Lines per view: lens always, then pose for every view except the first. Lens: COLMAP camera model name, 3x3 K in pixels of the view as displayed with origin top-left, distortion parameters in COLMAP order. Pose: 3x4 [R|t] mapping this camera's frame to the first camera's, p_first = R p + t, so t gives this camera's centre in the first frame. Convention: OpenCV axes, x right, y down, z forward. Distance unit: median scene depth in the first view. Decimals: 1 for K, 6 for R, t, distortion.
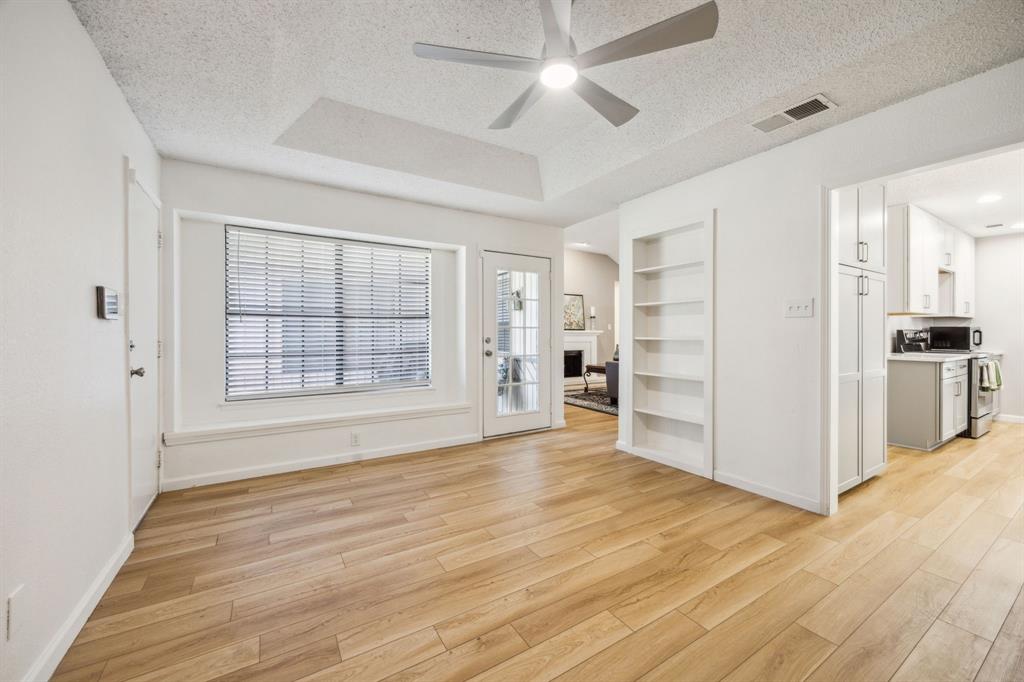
lens RADIAL K [[400.1, 0, 515.7], [0, 400.1, 338.1], [0, 0, 1]] dist [0.002380, 0.000290]
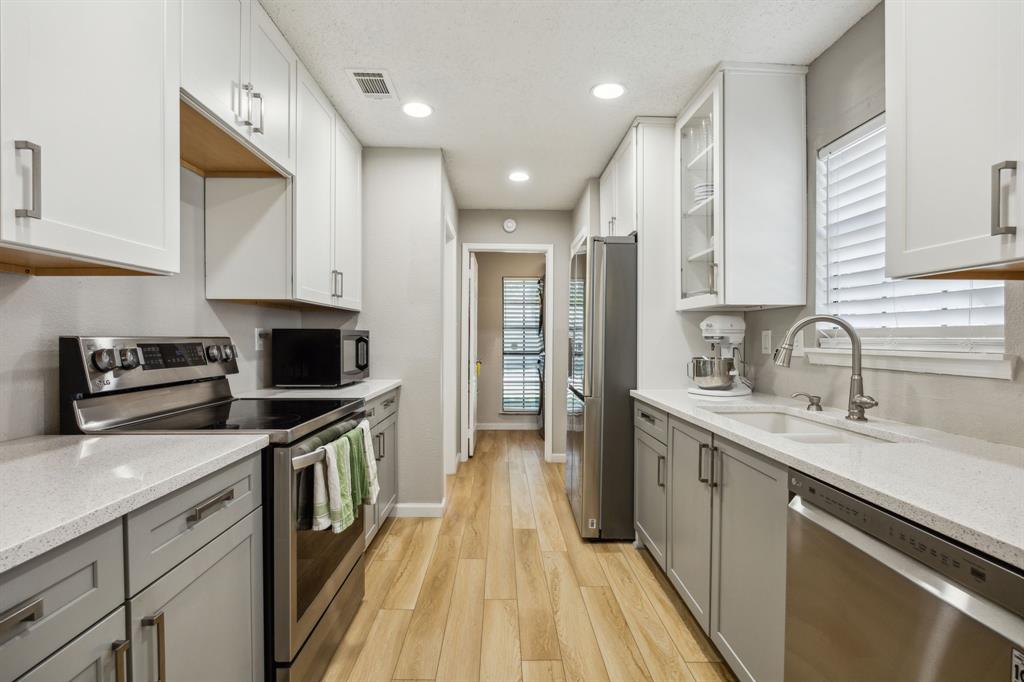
lens RADIAL K [[400.1, 0, 515.7], [0, 400.1, 338.1], [0, 0, 1]] dist [0.002380, 0.000290]
pose [[0.496732, -0.002340, 0.867901, 0.881629], [0.003444, 0.999994, 0.000724, -0.019121], [-0.867897, 0.002629, 0.496737, 0.650558]]
